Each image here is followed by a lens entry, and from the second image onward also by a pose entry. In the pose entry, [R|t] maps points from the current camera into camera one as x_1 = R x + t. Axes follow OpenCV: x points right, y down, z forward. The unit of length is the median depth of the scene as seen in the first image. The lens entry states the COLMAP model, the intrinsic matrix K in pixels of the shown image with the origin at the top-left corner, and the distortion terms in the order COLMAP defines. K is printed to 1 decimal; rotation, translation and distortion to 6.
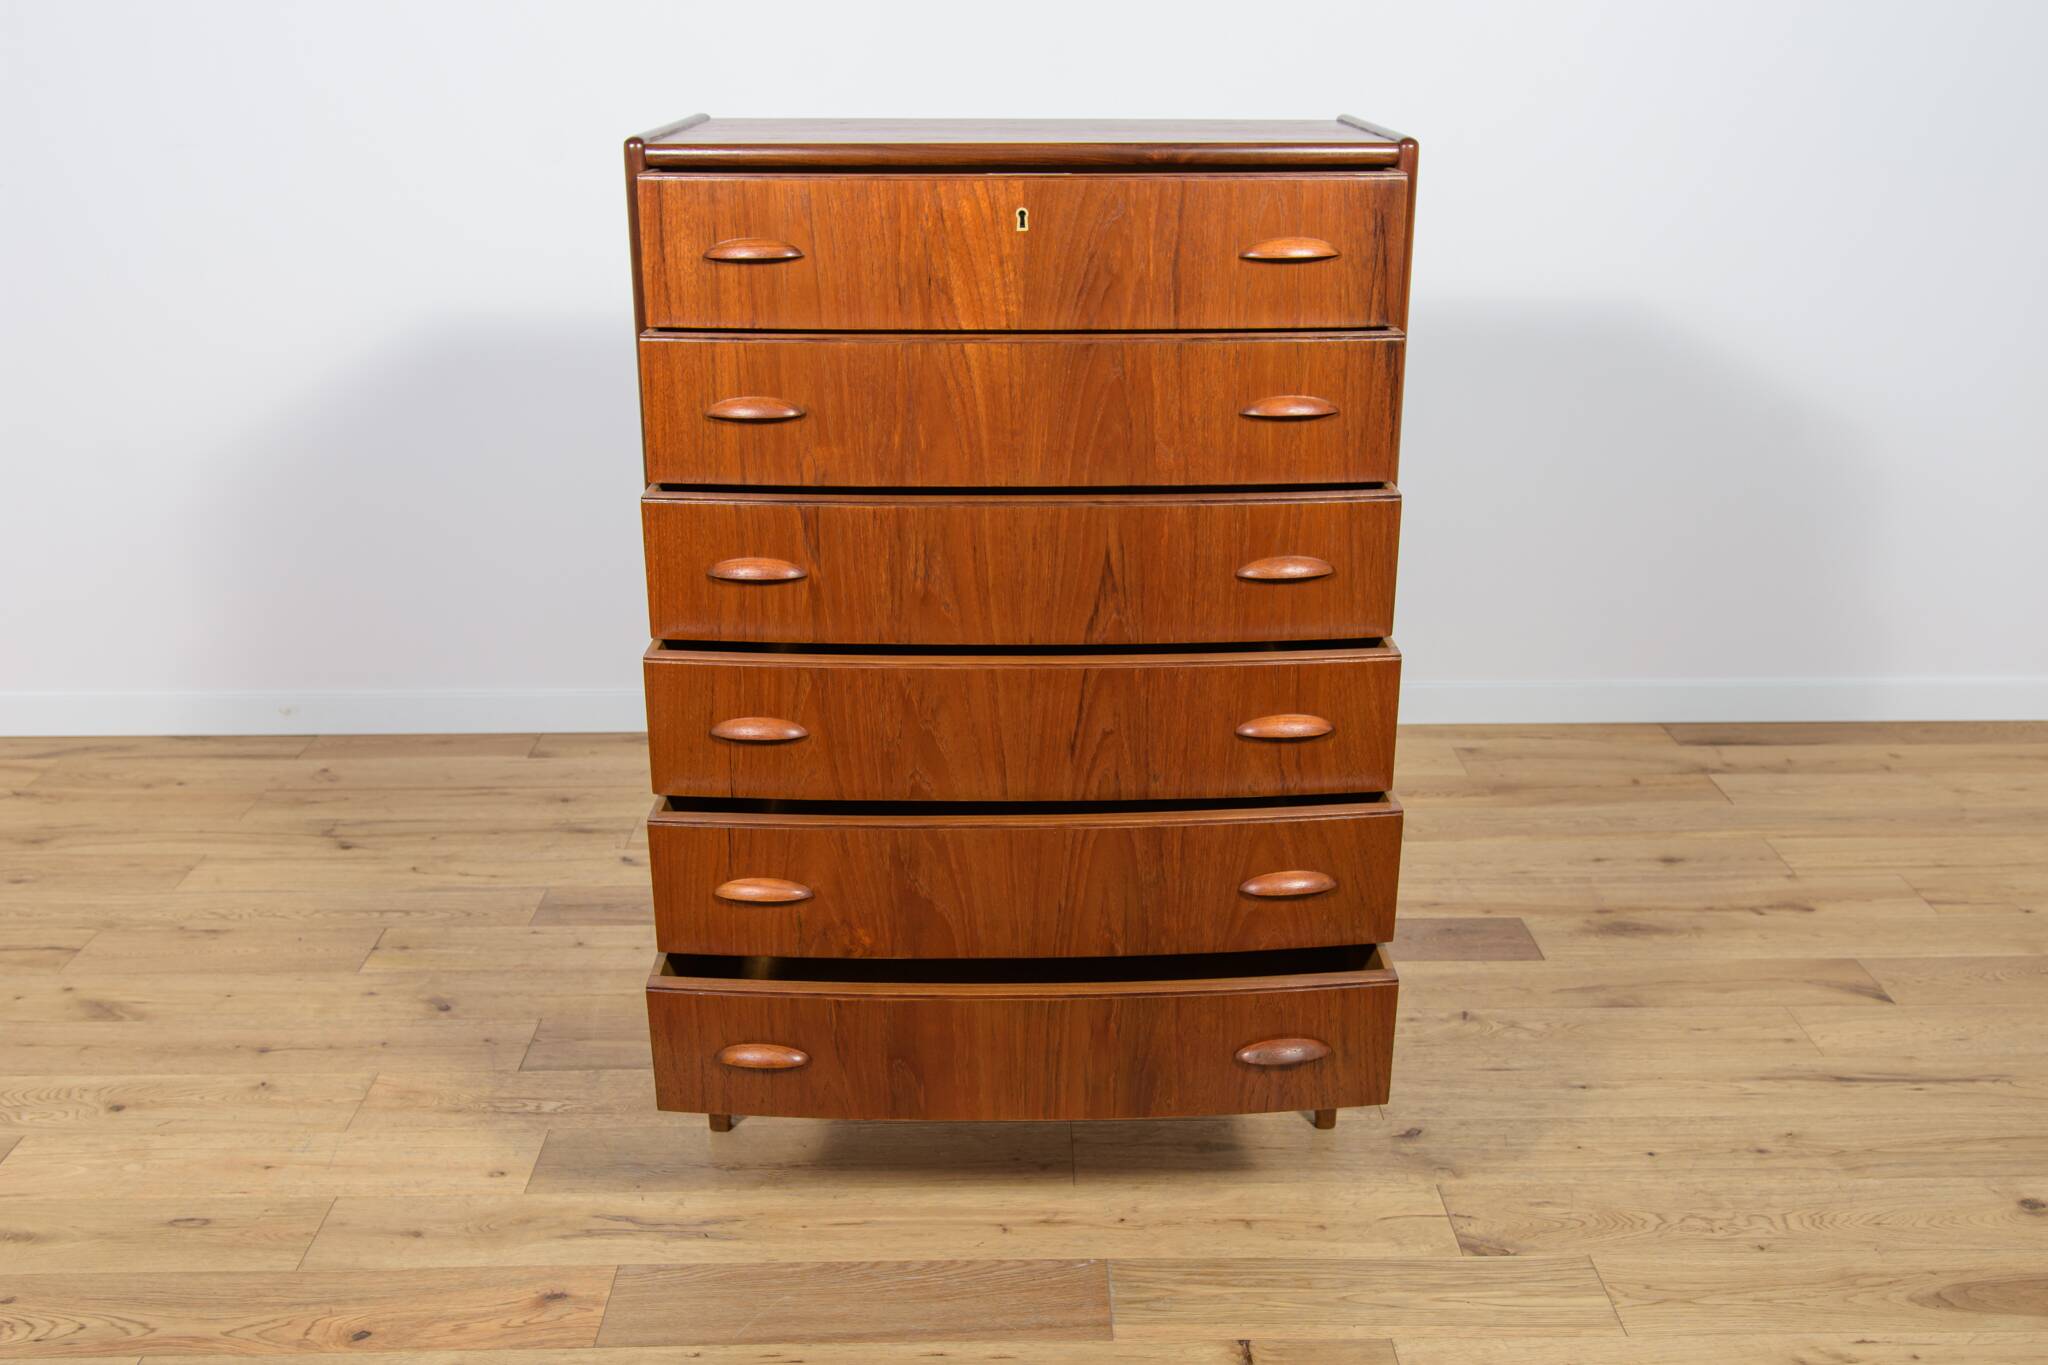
lens RADIAL K [[2160.8, 0, 1034.7], [0, 2160.8, 686.8], [0, 0, 1]] dist [-0.029189, 0.000000]
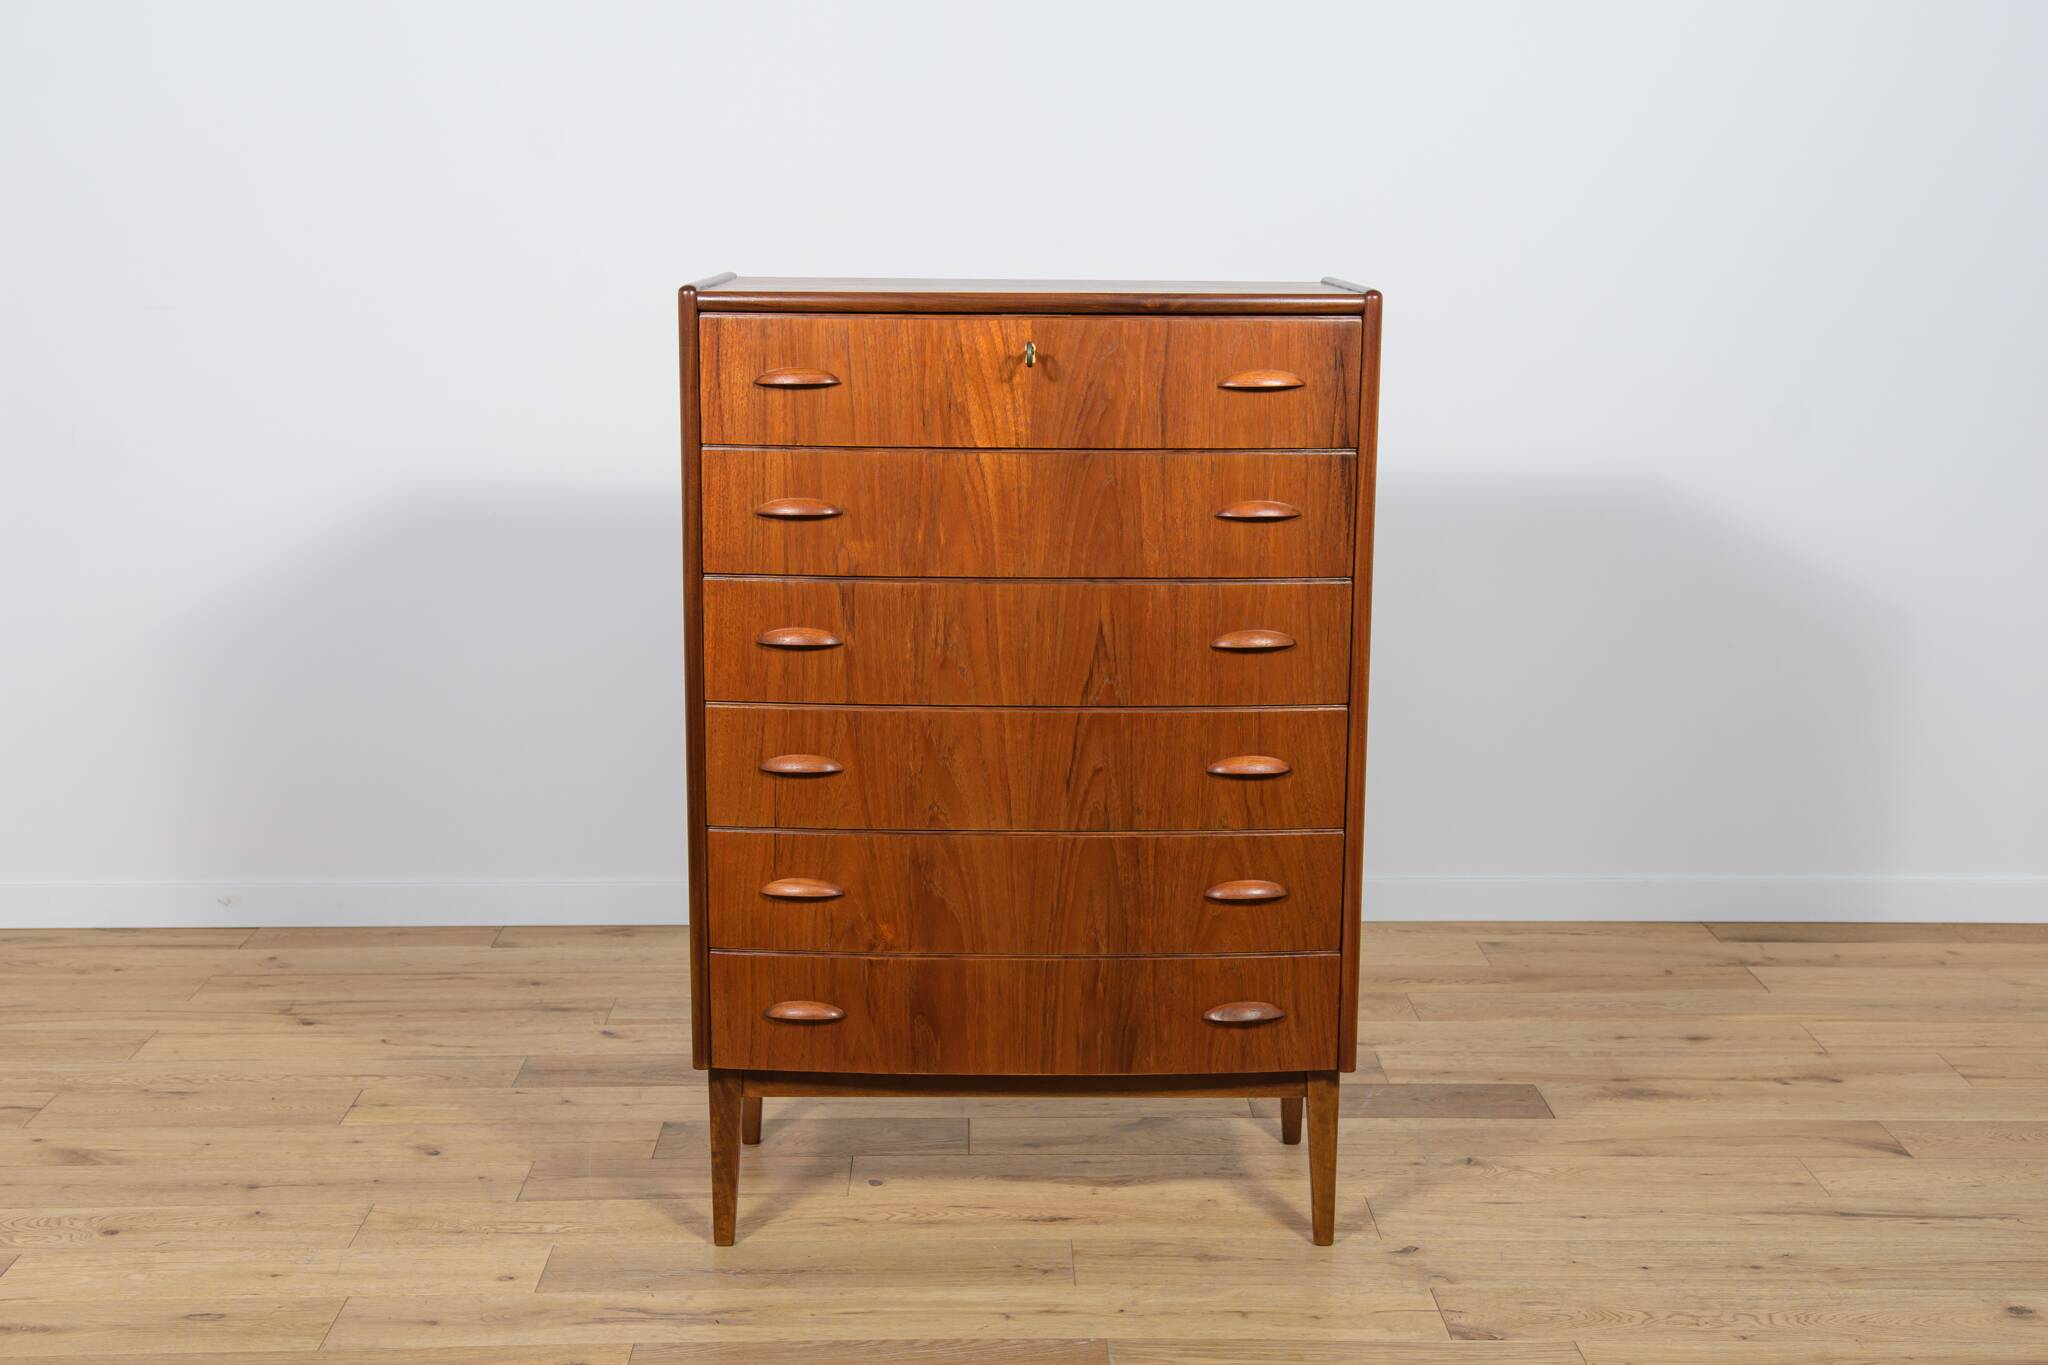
lens RADIAL K [[3053.3, 0, 1045.1], [0, 3053.3, 668.1], [0, 0, 1]] dist [0.058553, 0.000000]
pose [[0.999941, 0.004415, 0.009949, -0.010248], [-0.002857, 0.988457, -0.151473, 0.145017], [-0.010503, 0.151435, 0.988411, -0.427565]]
